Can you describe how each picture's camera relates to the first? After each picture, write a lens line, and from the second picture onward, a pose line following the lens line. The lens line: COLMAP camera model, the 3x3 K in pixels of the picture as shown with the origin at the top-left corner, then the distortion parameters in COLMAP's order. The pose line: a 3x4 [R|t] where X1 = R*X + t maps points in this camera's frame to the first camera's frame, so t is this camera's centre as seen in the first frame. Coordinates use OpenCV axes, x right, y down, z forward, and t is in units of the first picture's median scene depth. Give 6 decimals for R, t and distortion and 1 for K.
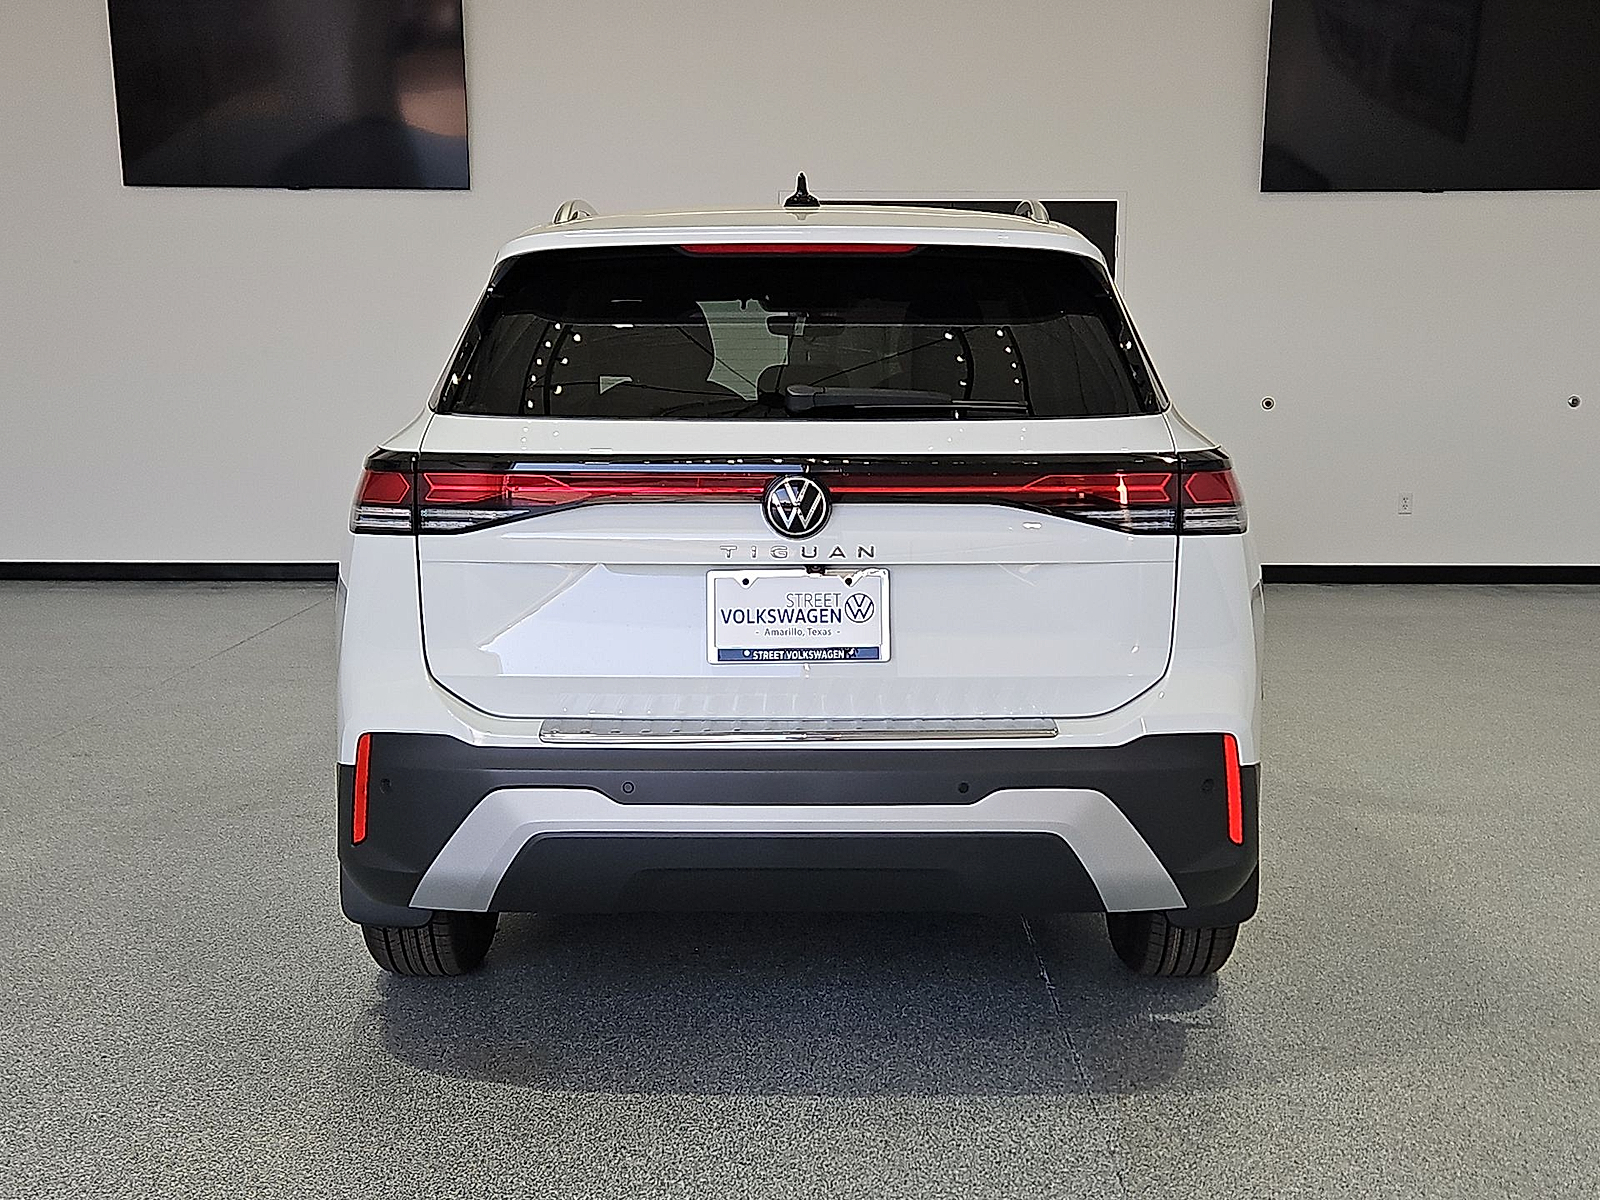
lens RADIAL K [[2083.4, 0, 776.1], [0, 2083.4, 648.2], [0, 0, 1]] dist [0.262850, -0.599440]
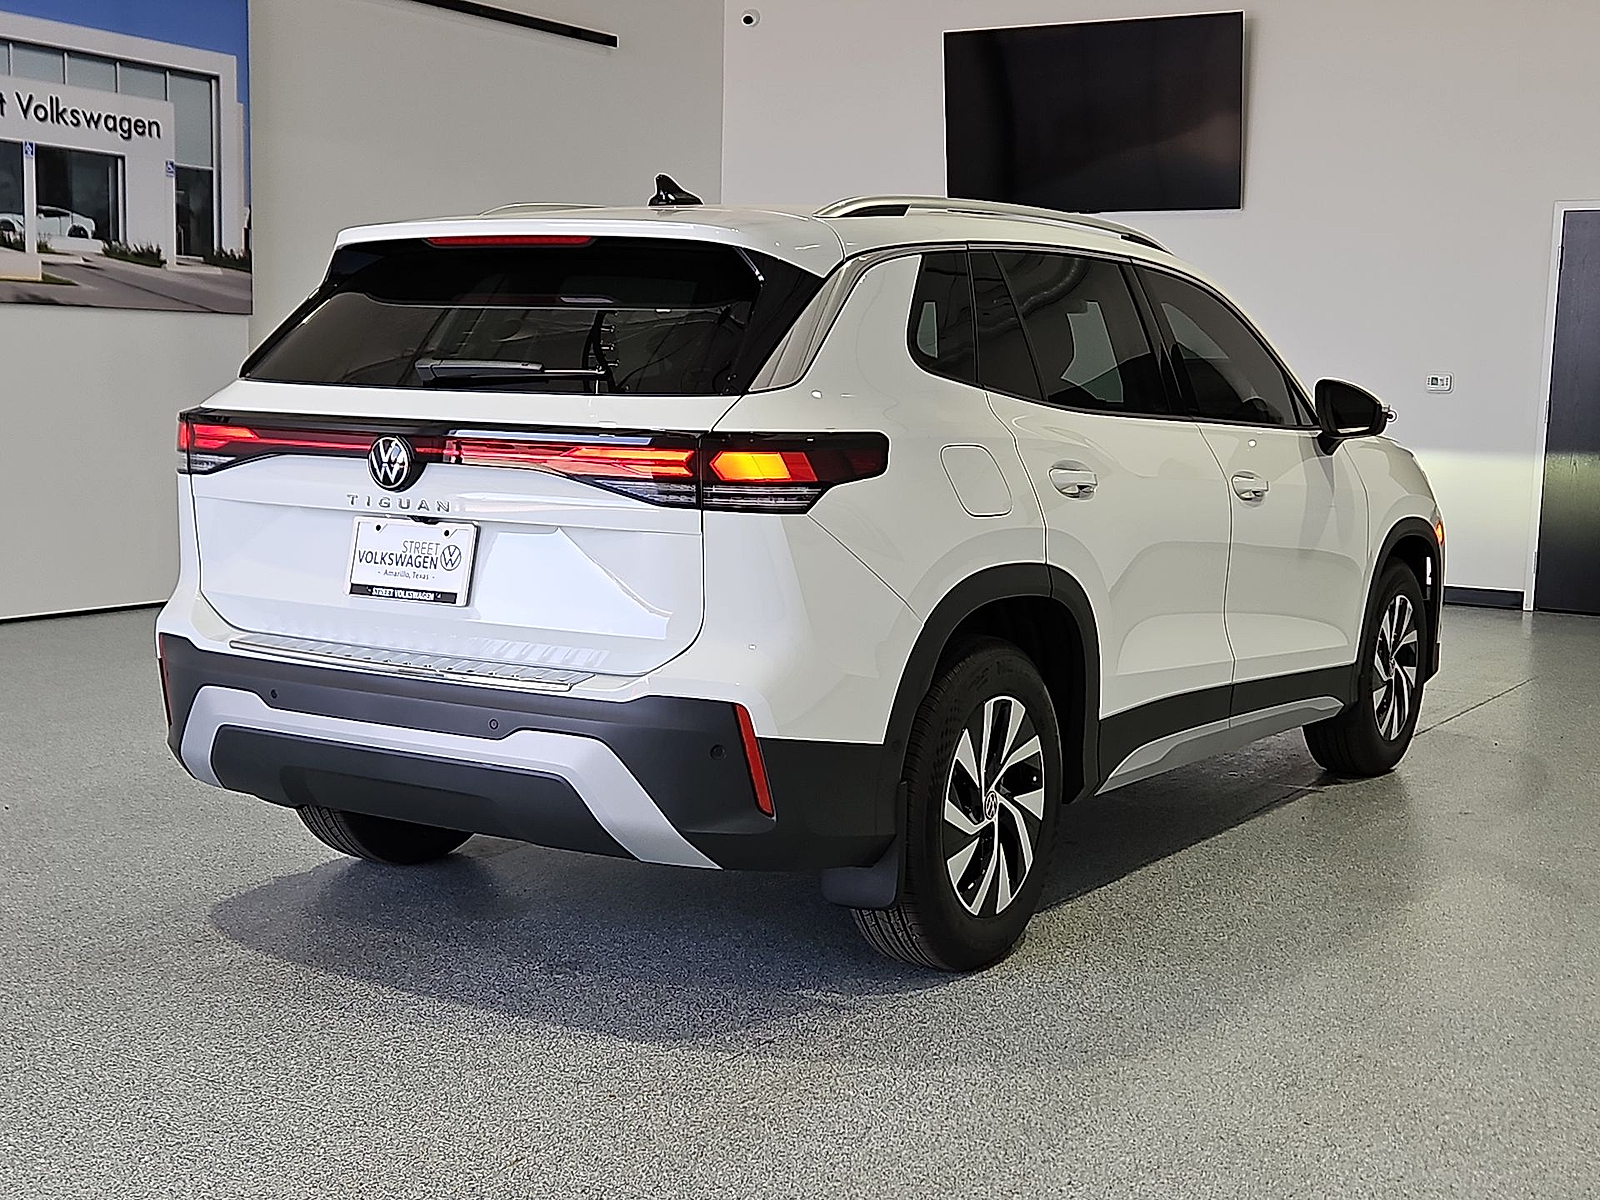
lens RADIAL K [[2176.0, 0, 800.3], [0, 2176.0, 657.2], [0, 0, 1]] dist [0.085381, -0.055768]
pose [[0.855970, 0.090364, -0.509067, 0.802620], [-0.093961, 0.995400, 0.018701, -0.005379], [0.508415, 0.031825, 0.860524, 0.088000]]
